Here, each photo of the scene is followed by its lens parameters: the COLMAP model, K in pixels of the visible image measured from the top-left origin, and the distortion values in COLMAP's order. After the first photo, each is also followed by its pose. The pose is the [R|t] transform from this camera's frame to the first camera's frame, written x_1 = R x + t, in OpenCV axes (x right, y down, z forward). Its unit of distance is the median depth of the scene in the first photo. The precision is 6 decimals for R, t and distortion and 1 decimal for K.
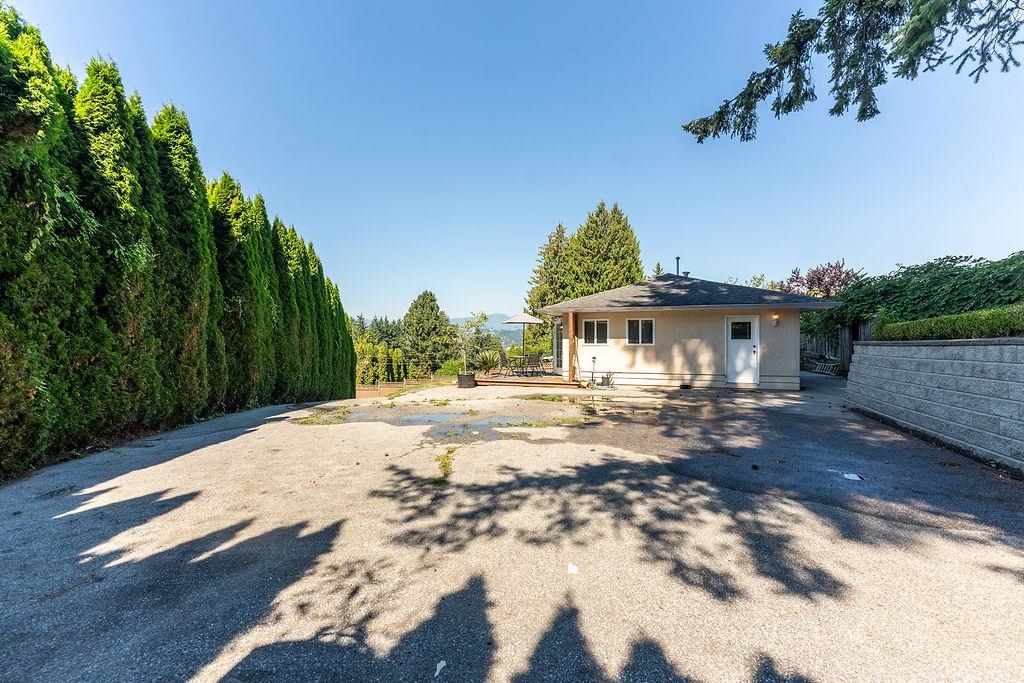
lens RADIAL K [[413.4, 0, 512.0], [0, 413.4, 341.5], [0, 0, 1]] dist [-0.000712, 0.000059]
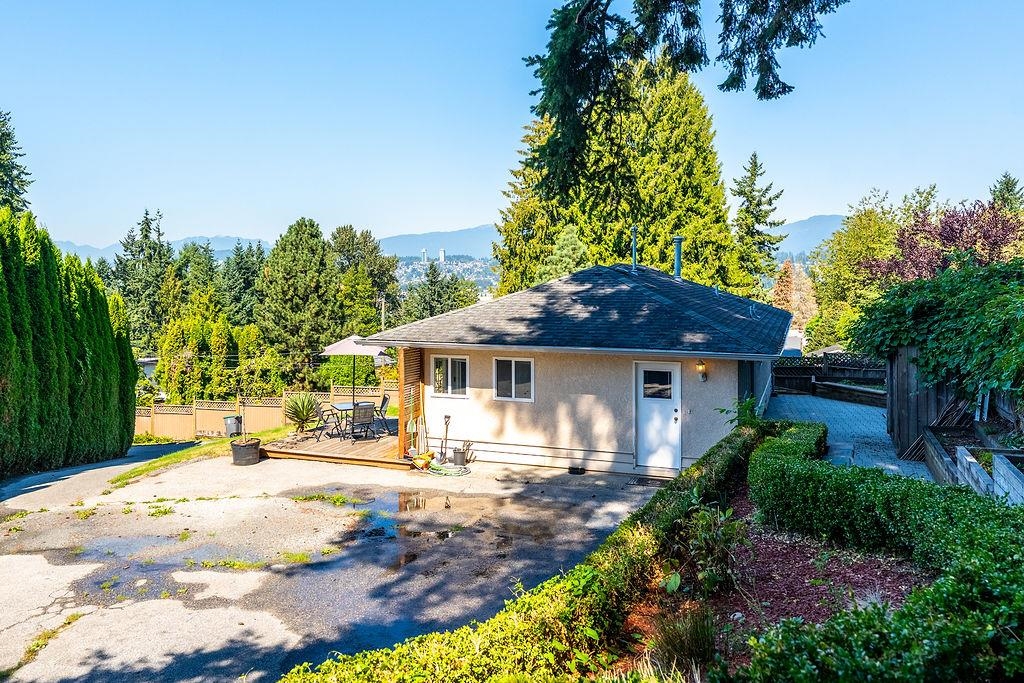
lens RADIAL K [[820.1, 0, 492.7], [0, 820.1, 268.8], [0, 0, 1]] dist [-0.000441, -0.001460]
pose [[0.999238, -0.001783, -0.038981, 0.312620], [0.001441, 0.999960, -0.008803, -0.172345], [0.038996, 0.008740, 0.999201, -0.243846]]
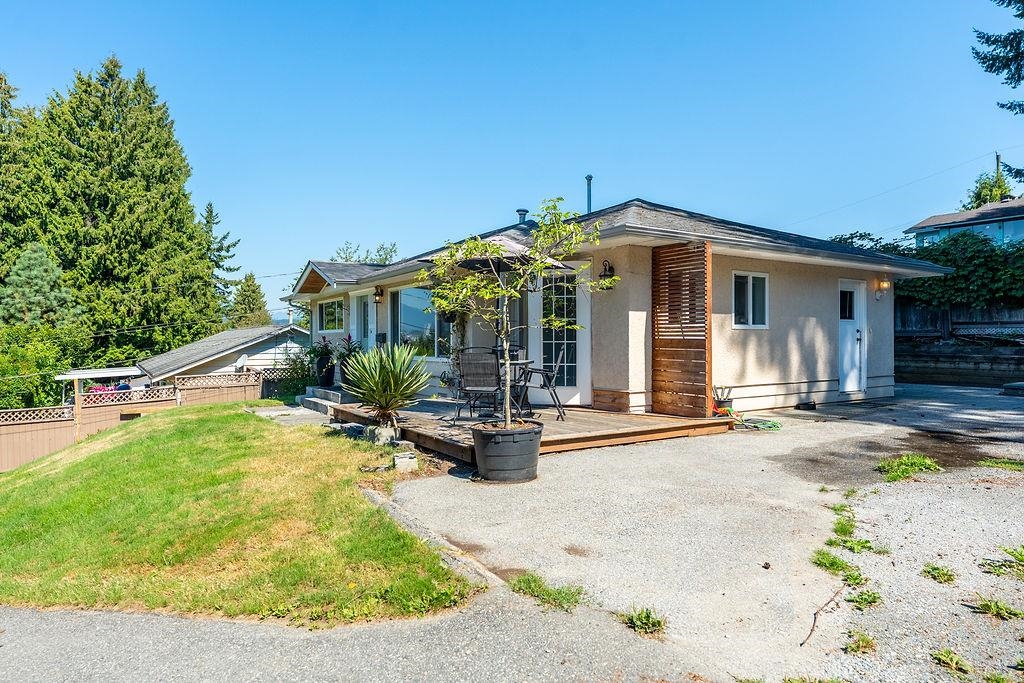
lens RADIAL K [[631.0, 0, 512.0], [0, 631.0, 341.5], [0, 0, 1]] dist [-0.000880, -0.000654]
pose [[0.601764, -0.000493, 0.798674, -0.426217], [0.005237, 0.999981, -0.003328, 0.024178], [-0.798657, 0.006185, 0.601755, 0.739684]]
